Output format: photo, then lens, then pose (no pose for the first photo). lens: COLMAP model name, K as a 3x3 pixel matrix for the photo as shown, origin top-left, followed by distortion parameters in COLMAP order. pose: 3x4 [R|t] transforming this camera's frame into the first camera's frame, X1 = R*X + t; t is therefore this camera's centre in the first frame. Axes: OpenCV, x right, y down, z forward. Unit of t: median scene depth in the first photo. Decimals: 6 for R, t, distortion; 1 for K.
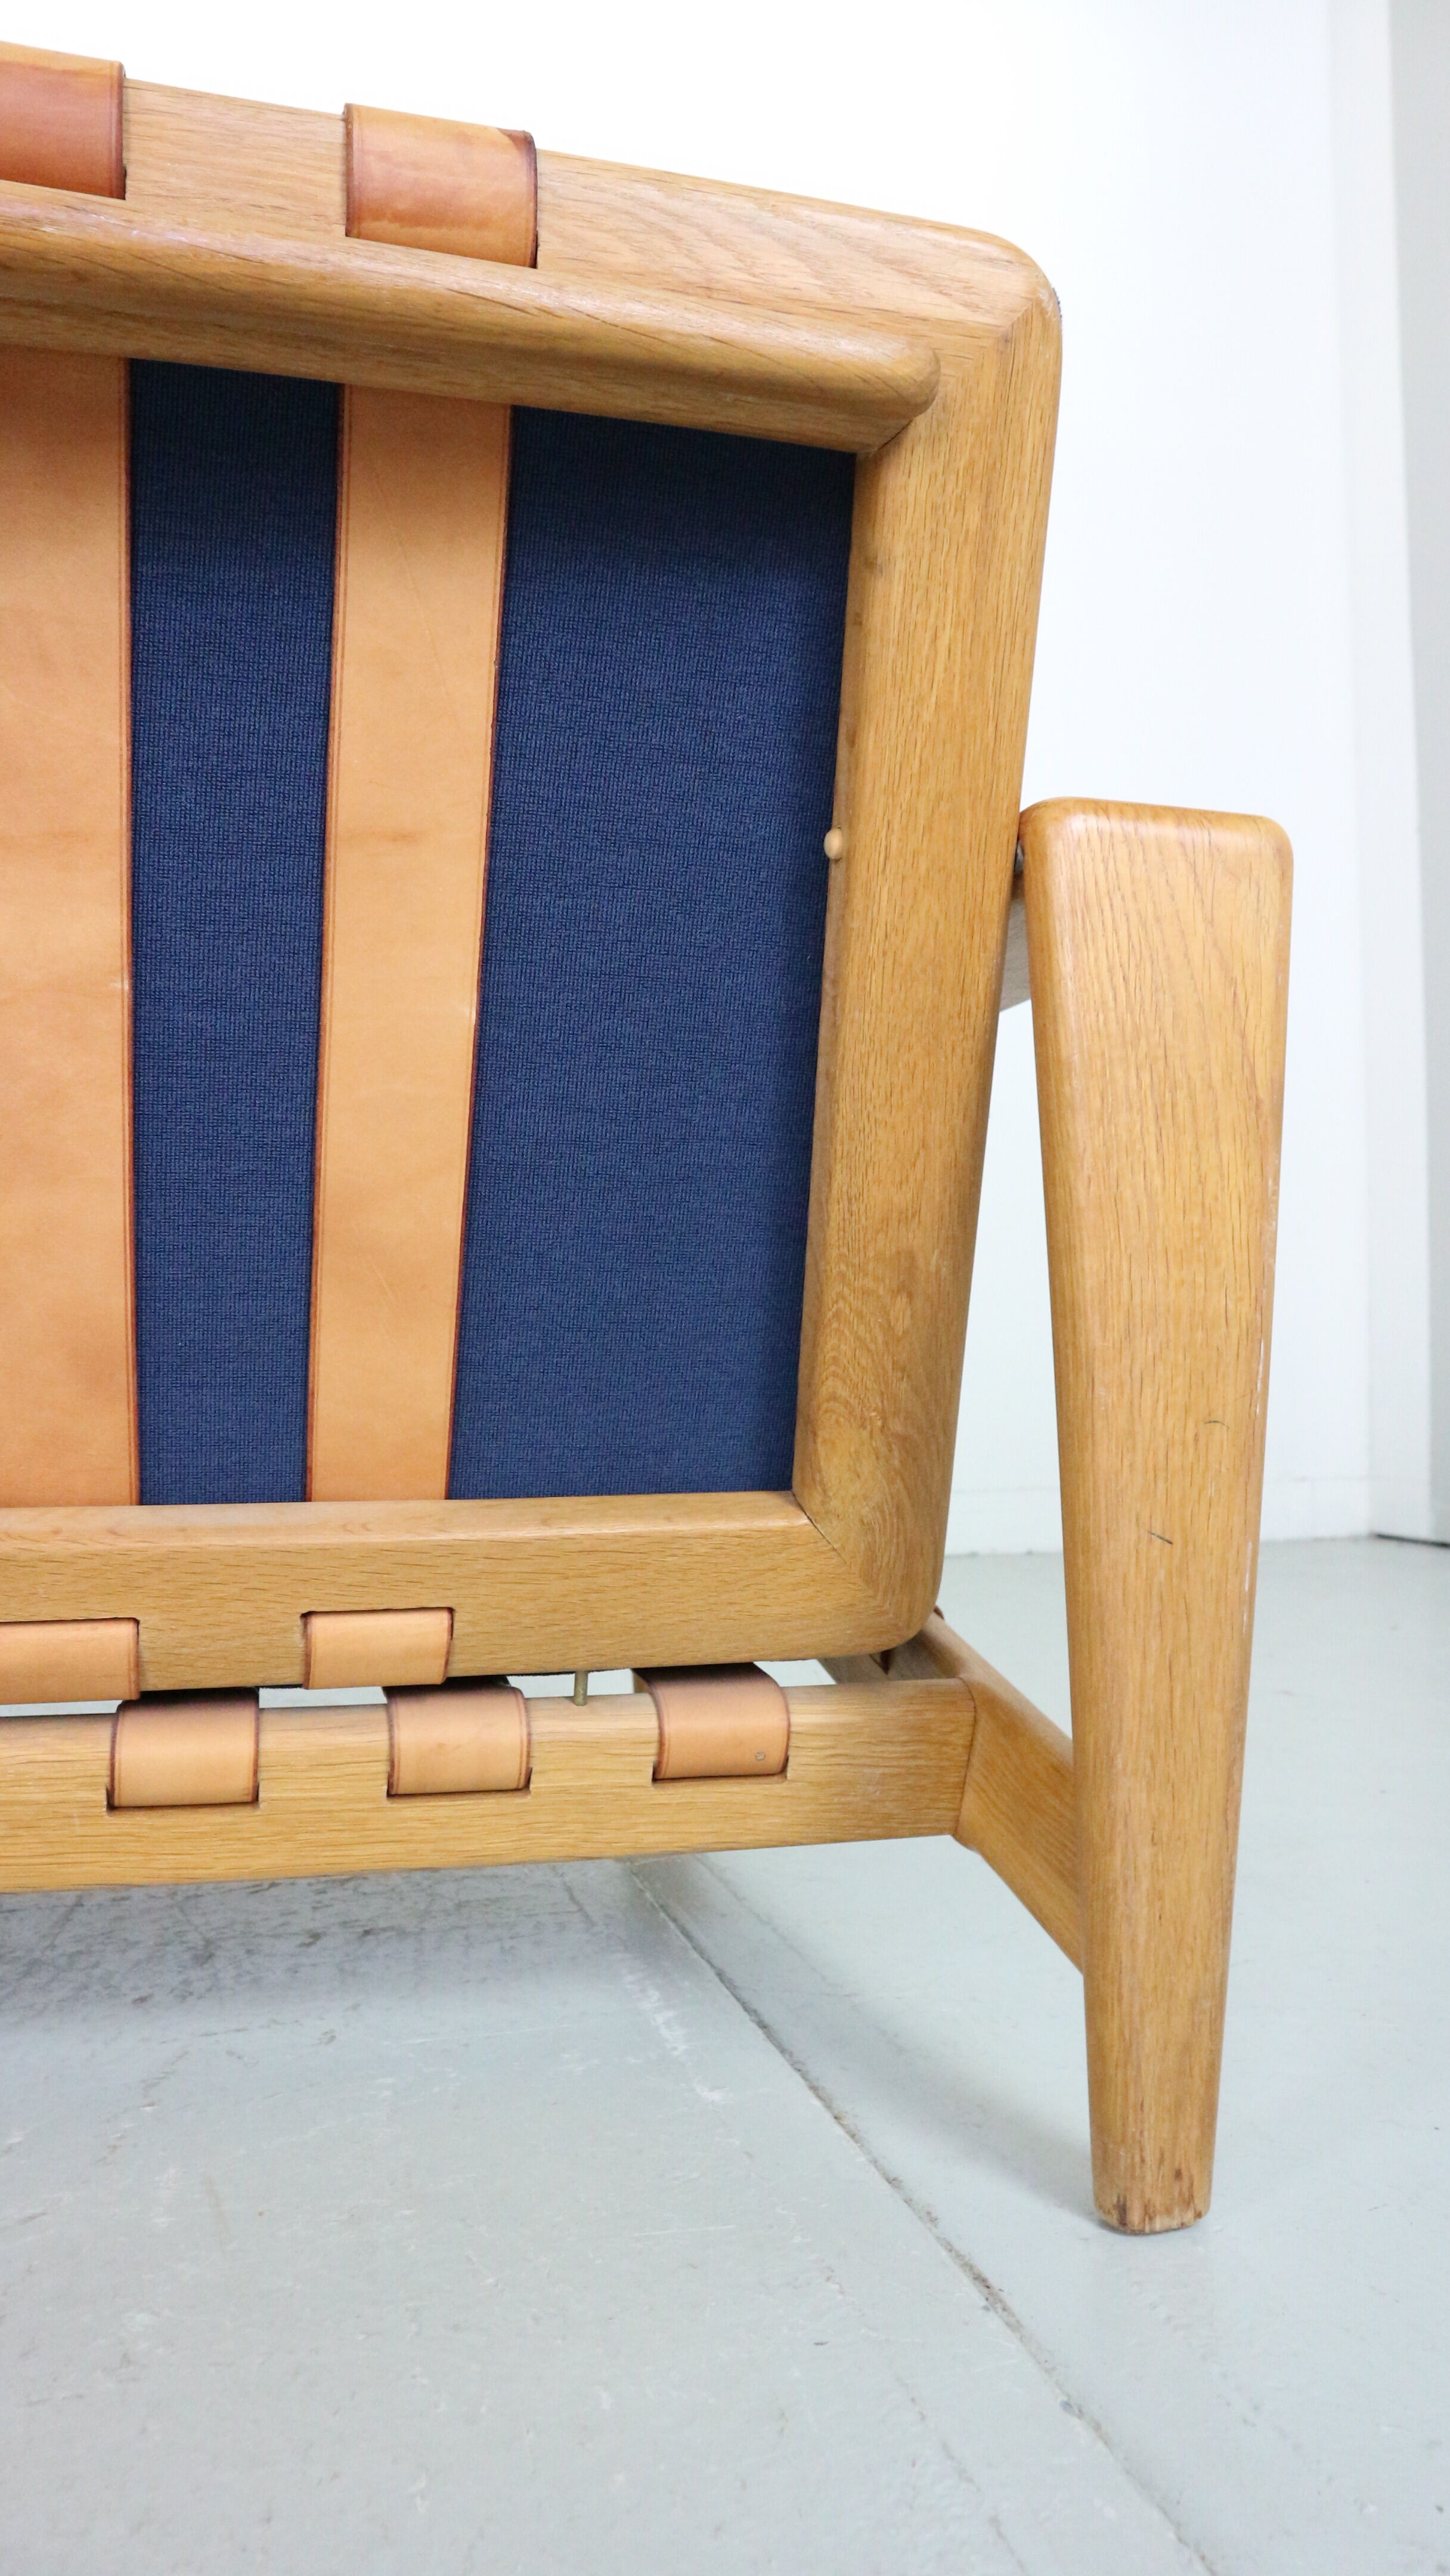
lens RADIAL K [[1780.5, 0, 708.8], [0, 1780.5, 1297.2], [0, 0, 1]] dist [-0.101708, 0.053579]
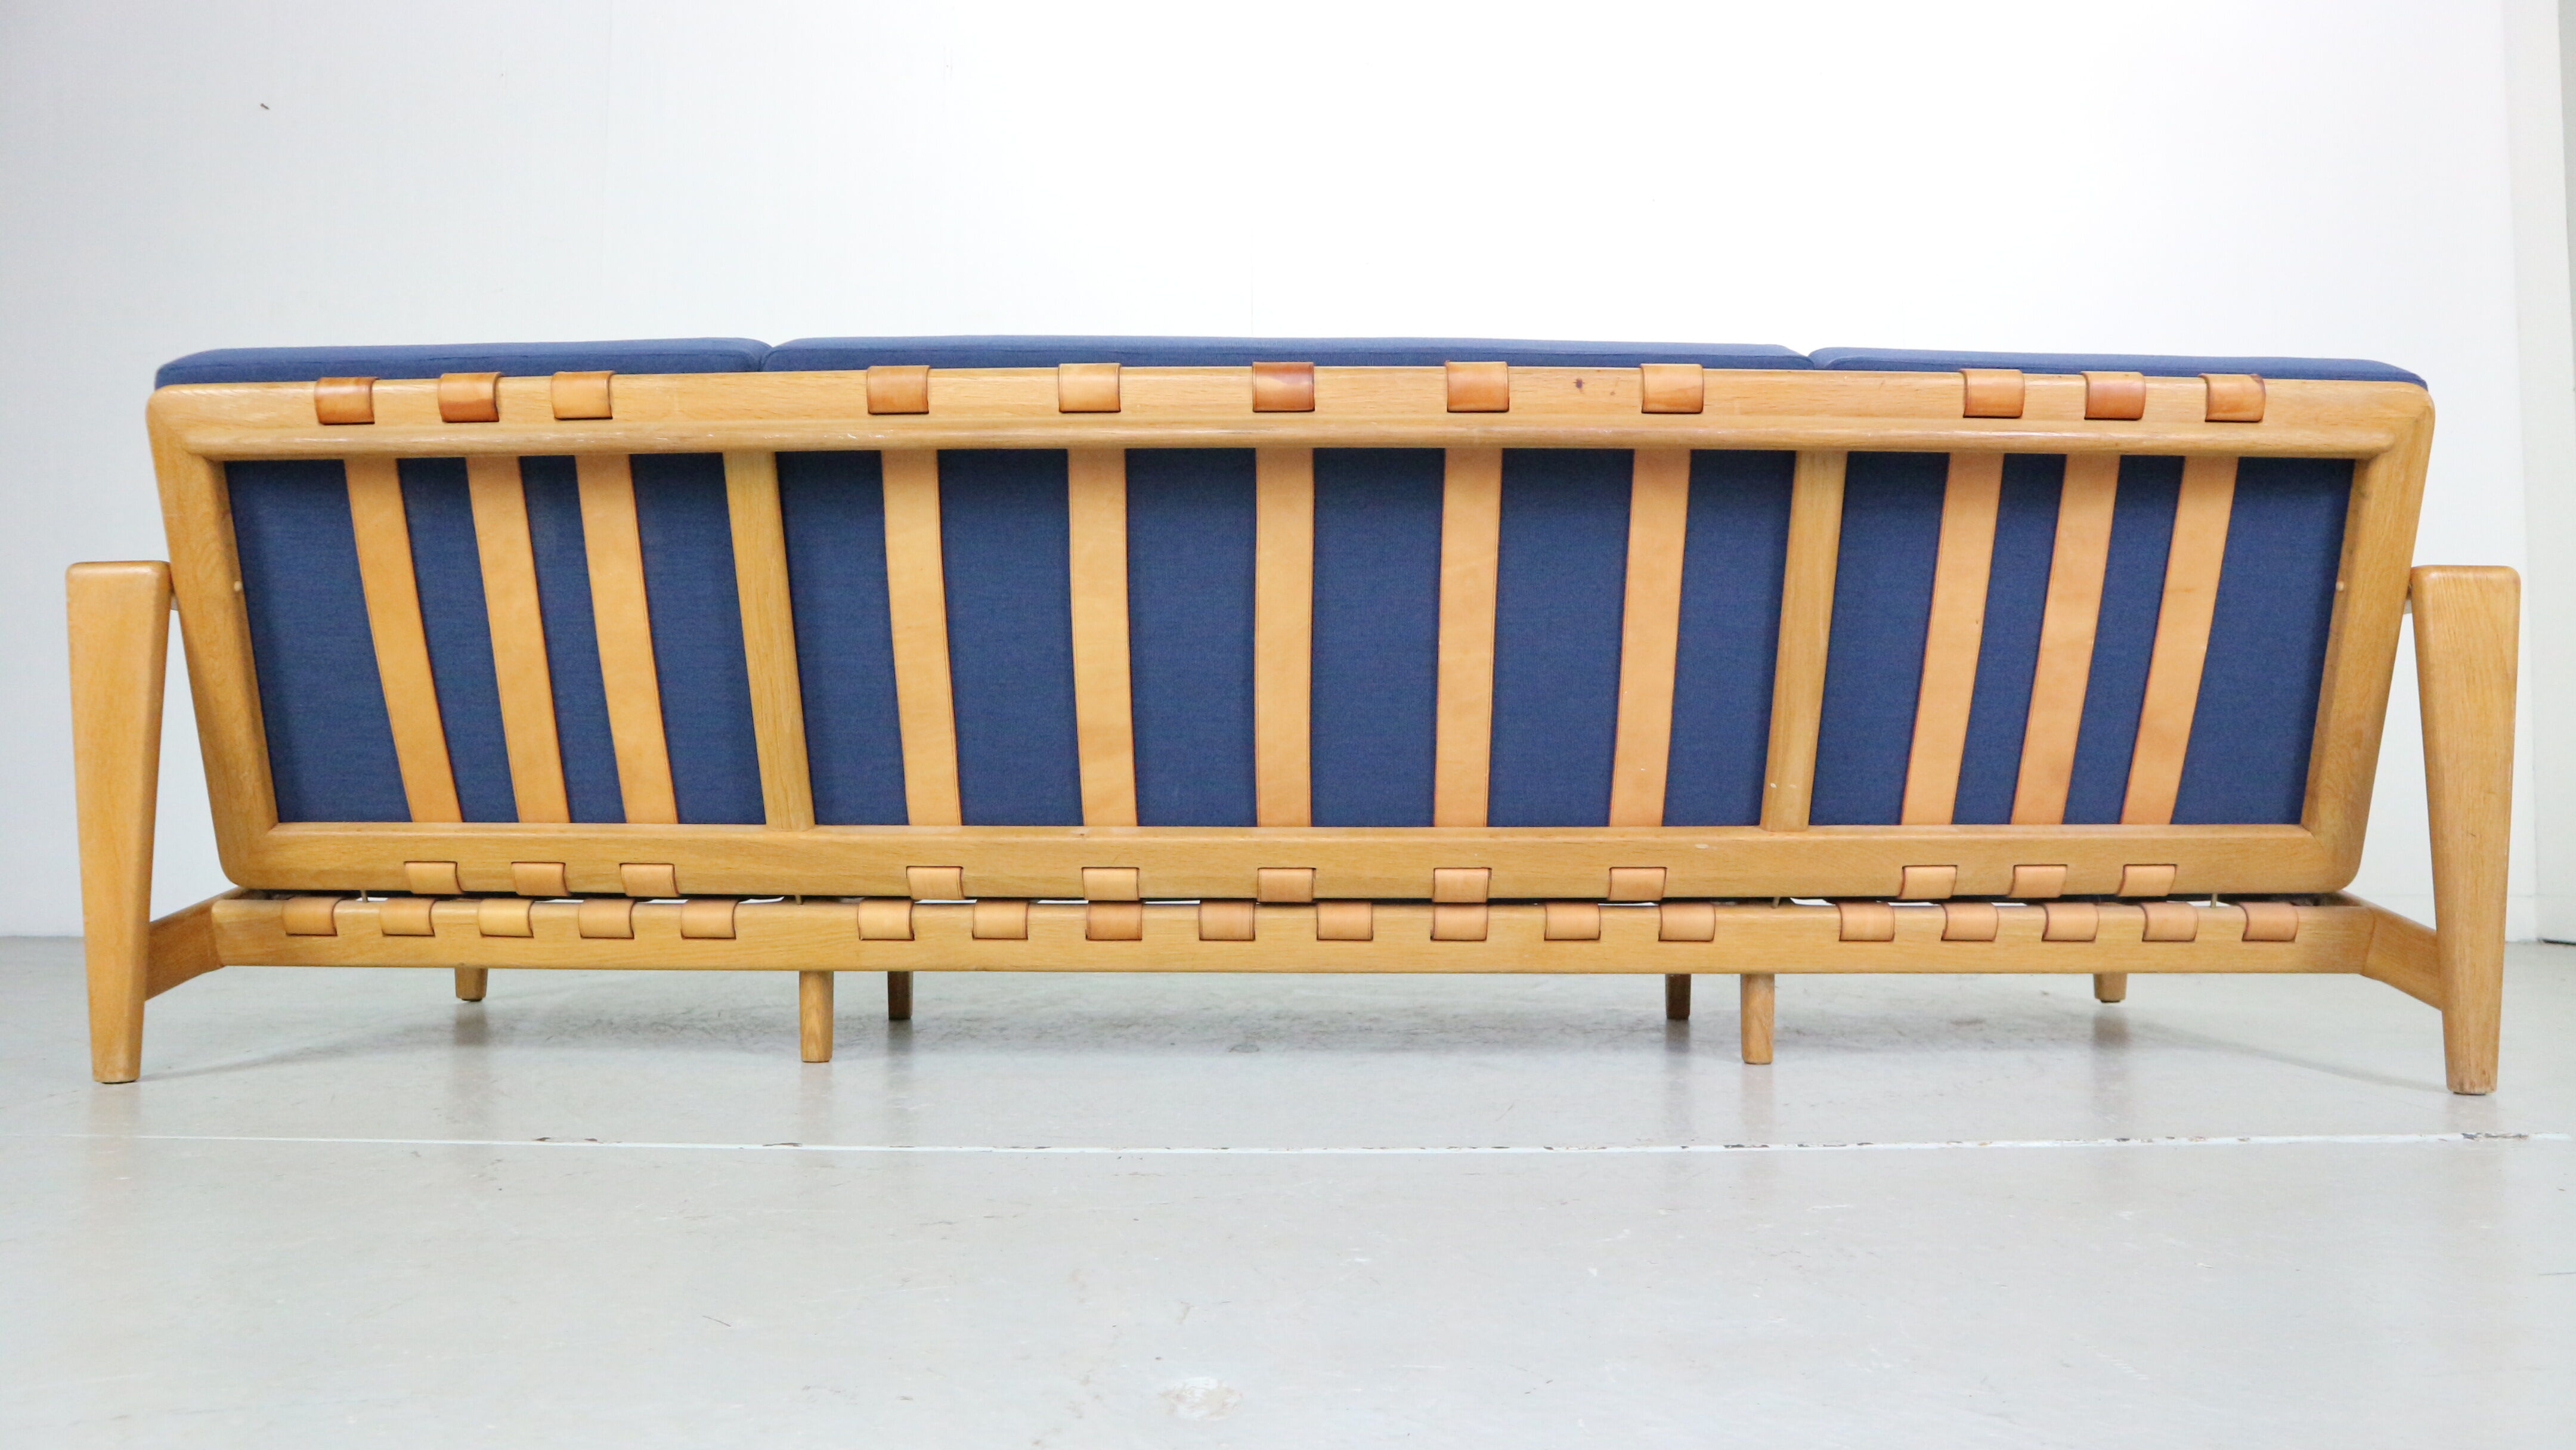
lens RADIAL K [[1780.5, 0, 1290.5], [0, 1780.5, 713.8], [0, 0, 1]] dist [-0.101708, 0.053579]
pose [[0.965488, -0.007159, -0.260350, -0.801501], [0.001158, 0.999730, -0.023199, 0.007753], [0.260446, 0.022097, 0.965235, -2.010188]]
